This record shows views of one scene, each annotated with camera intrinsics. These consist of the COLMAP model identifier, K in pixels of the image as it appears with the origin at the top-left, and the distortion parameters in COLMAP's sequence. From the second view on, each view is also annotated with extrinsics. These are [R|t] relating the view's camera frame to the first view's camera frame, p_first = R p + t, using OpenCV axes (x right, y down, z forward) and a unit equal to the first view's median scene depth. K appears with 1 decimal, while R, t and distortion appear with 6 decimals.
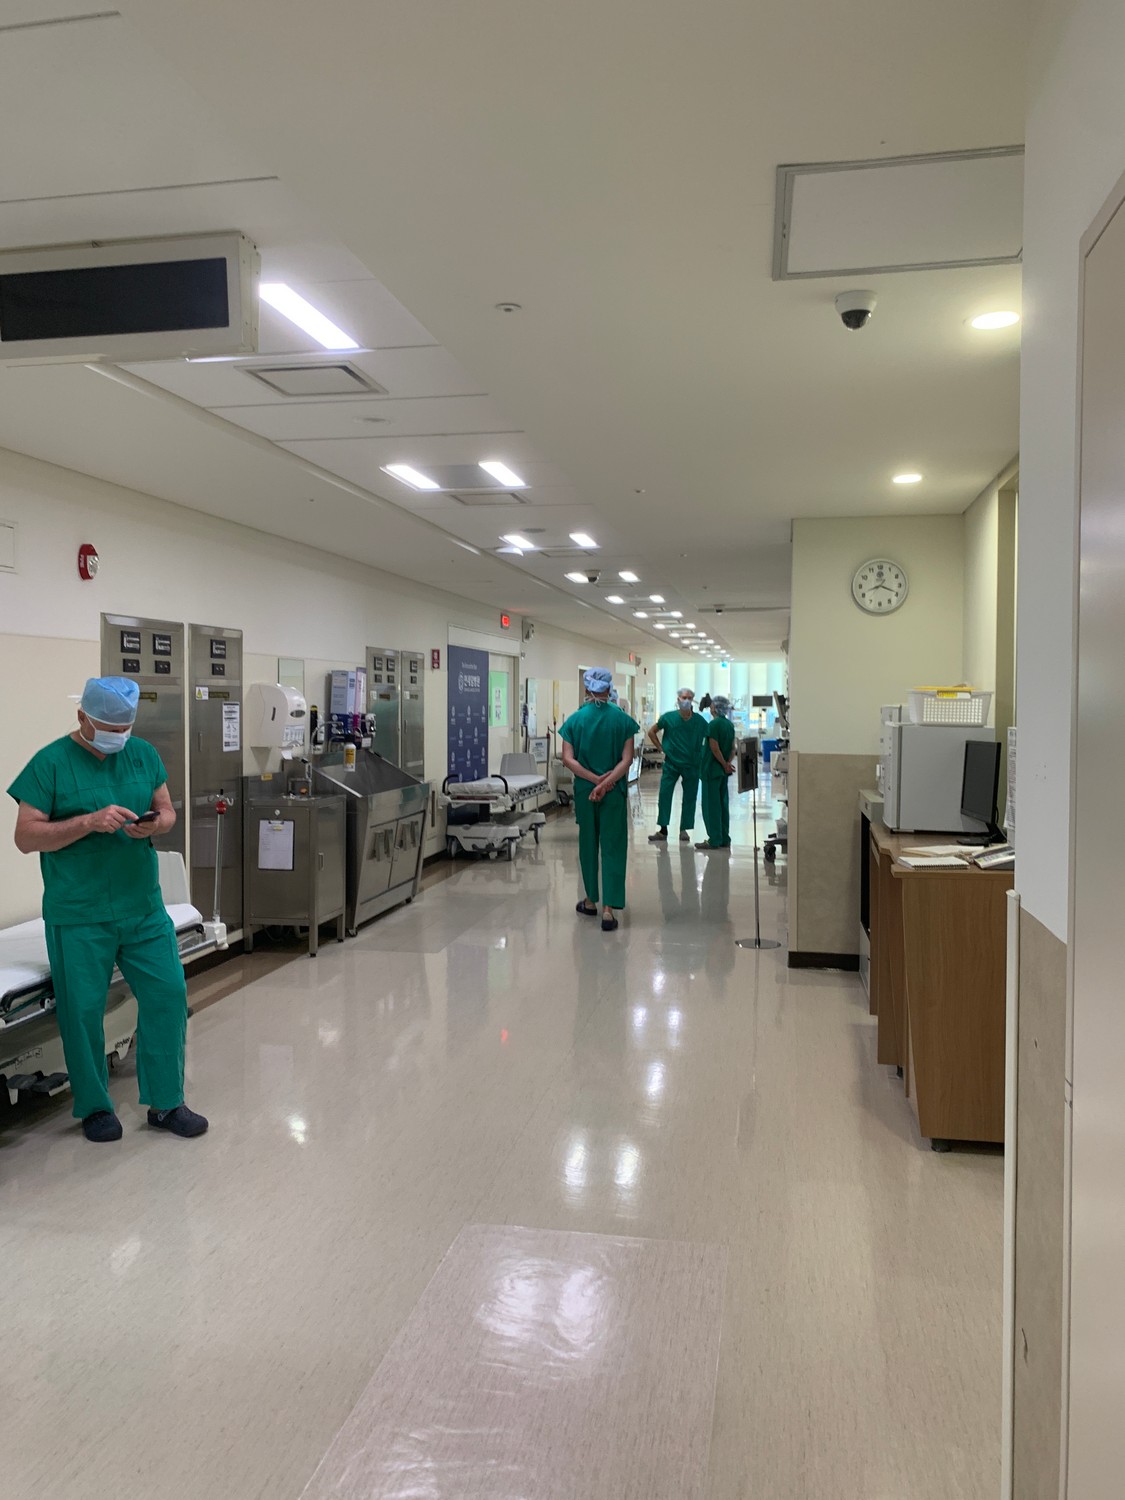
lens RADIAL K [[1134.7, 0, 562.5], [0, 1134.7, 750.0], [0, 0, 1]] dist [-0.036009, -0.000946]
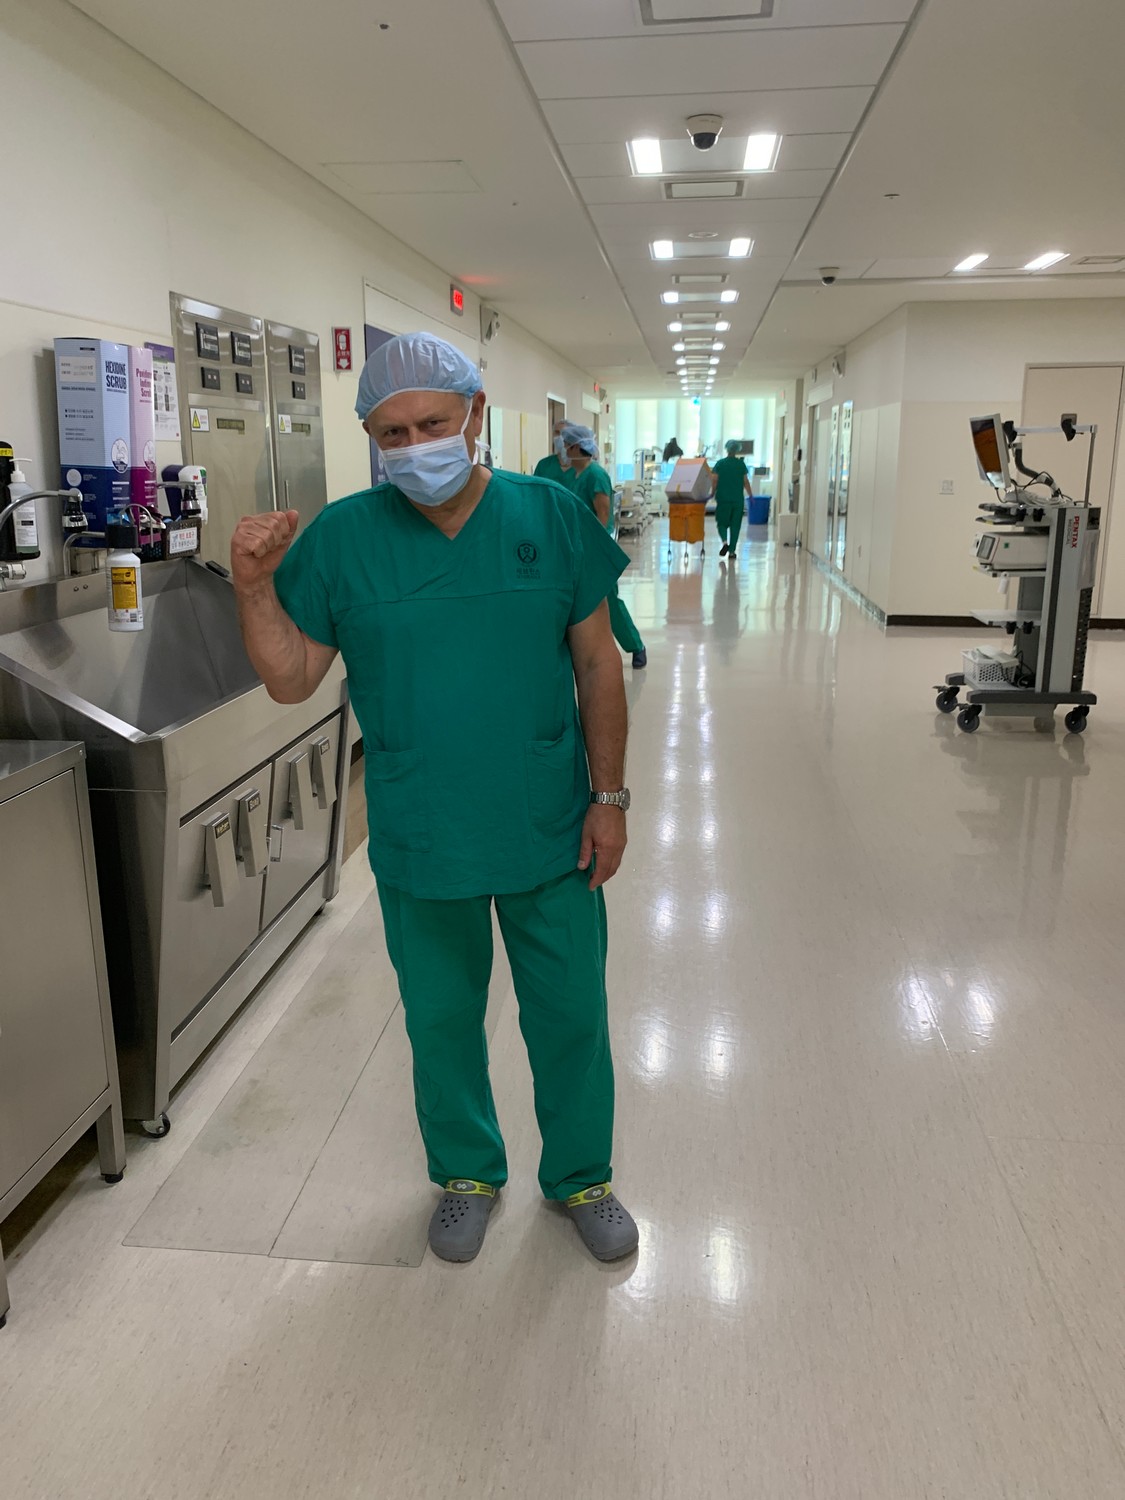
lens RADIAL K [[1134.7, 0, 562.5], [0, 1134.7, 750.0], [0, 0, 1]] dist [-0.036009, -0.000946]
pose [[0.996459, -0.032890, 0.077385, -0.069176], [0.015804, 0.977181, 0.211819, -0.015264], [-0.082586, -0.209846, 0.974240, 0.549747]]
